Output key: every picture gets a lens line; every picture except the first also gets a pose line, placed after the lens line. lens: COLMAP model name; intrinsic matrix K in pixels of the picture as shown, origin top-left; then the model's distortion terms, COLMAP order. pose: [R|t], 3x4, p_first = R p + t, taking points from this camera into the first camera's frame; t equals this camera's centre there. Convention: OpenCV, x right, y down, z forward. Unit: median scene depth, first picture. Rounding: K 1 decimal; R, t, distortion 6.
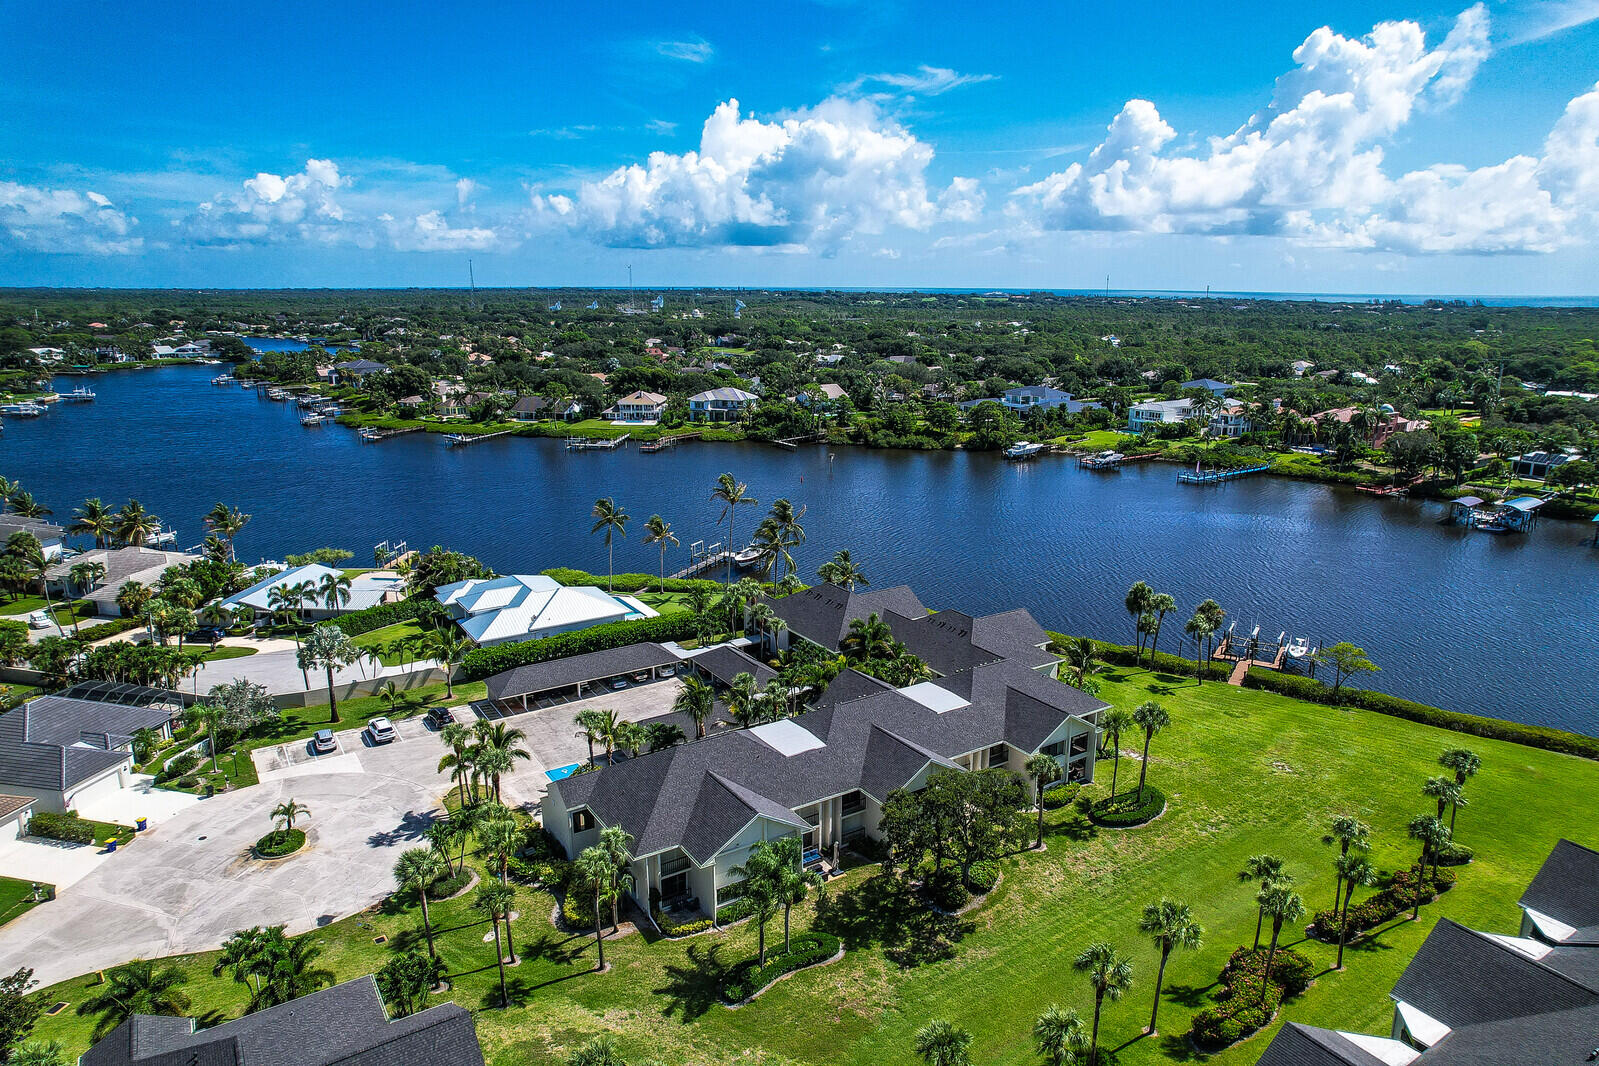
lens RADIAL K [[1013.8, 0, 812.9], [0, 1013.8, 562.1], [0, 0, 1]] dist [-0.071607, 0.066194]
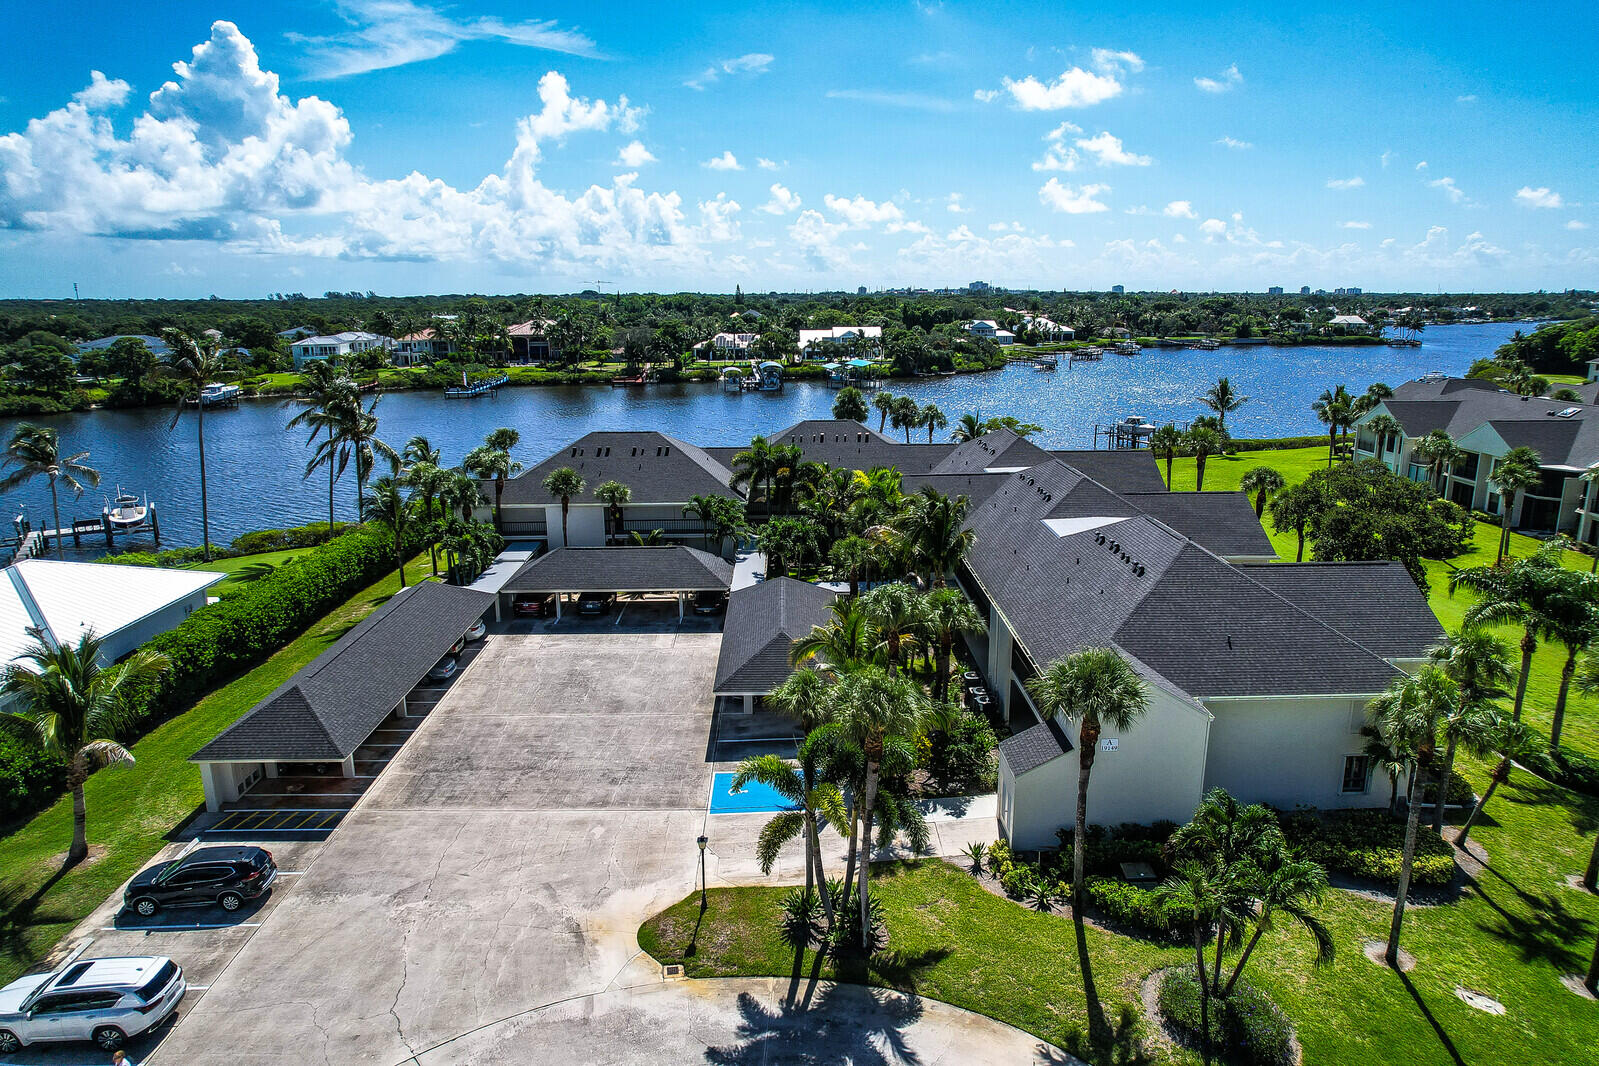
lens RADIAL K [[1020.8, 0, 812.6], [0, 1020.8, 530.2], [0, 0, 1]] dist [-0.083063, 0.079496]
pose [[0.525431, -0.201729, 0.826576, -0.334841], [0.233747, 0.968331, 0.087739, 0.042008], [-0.818098, 0.147109, 0.555945, 0.429607]]
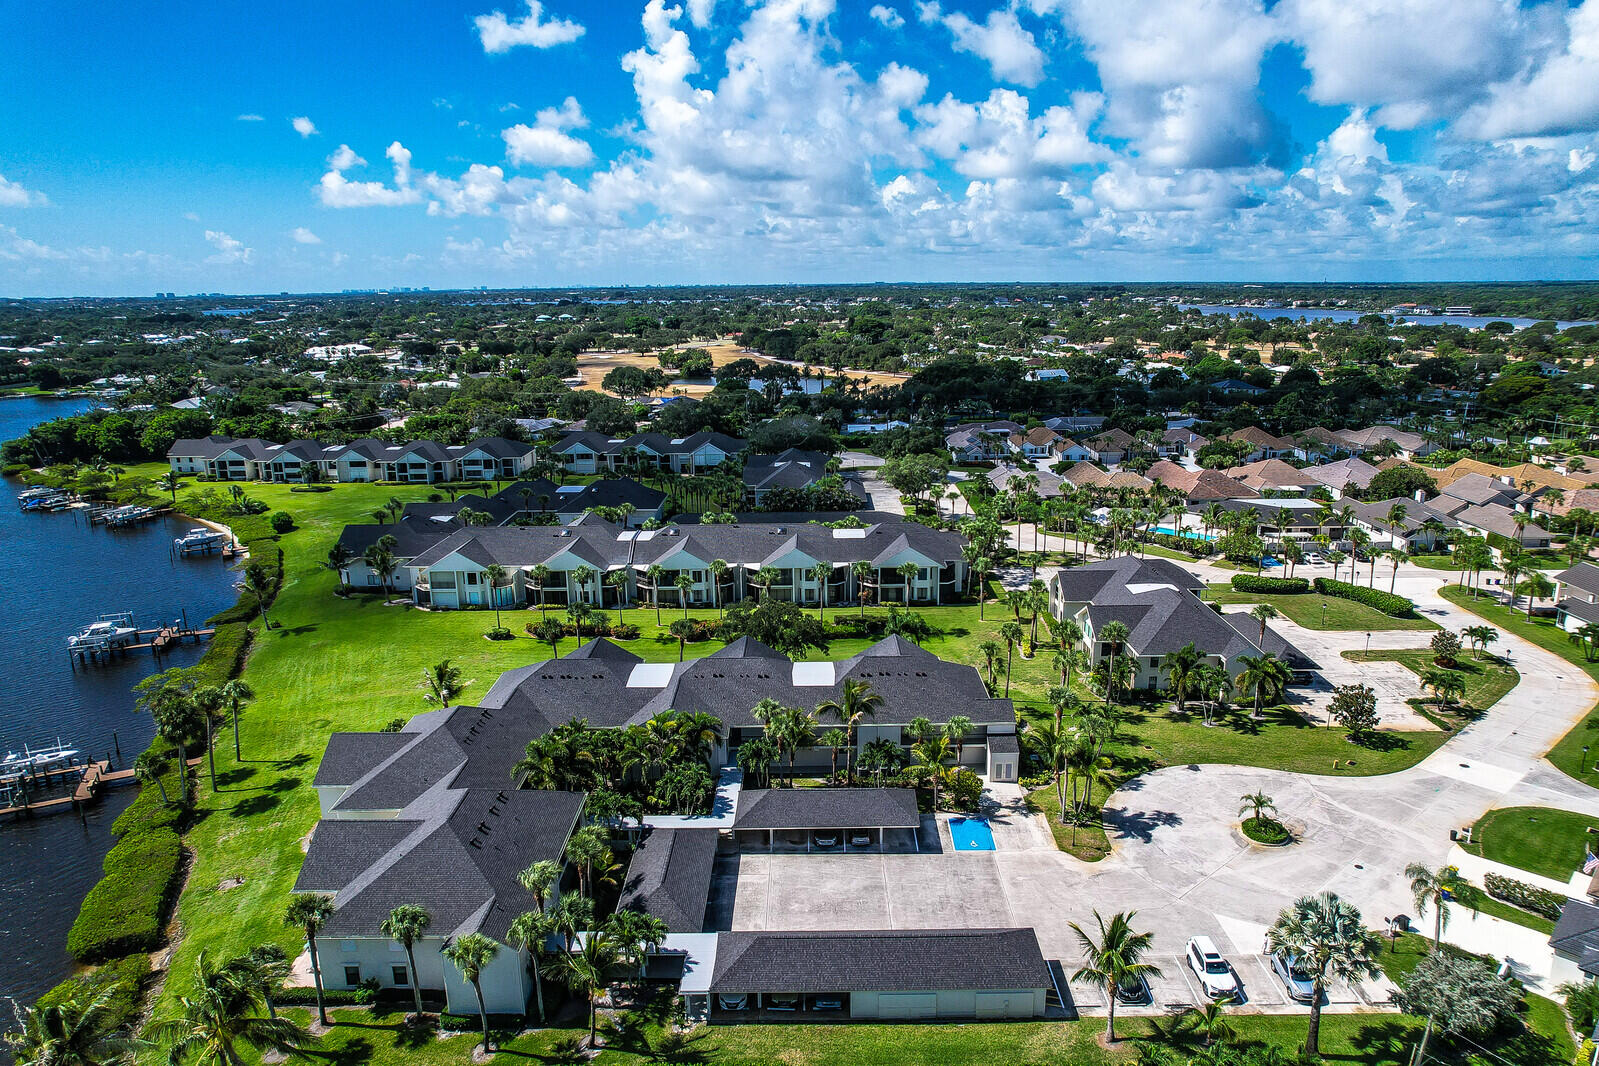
lens RADIAL K [[1020.8, 0, 812.6], [0, 1020.8, 530.2], [0, 0, 1]] dist [-0.083063, 0.079496]
pose [[-0.835594, -0.127190, 0.534420, -0.335804], [0.153354, 0.880147, 0.449248, -0.265632], [-0.527508, 0.457345, -0.715941, 0.940445]]
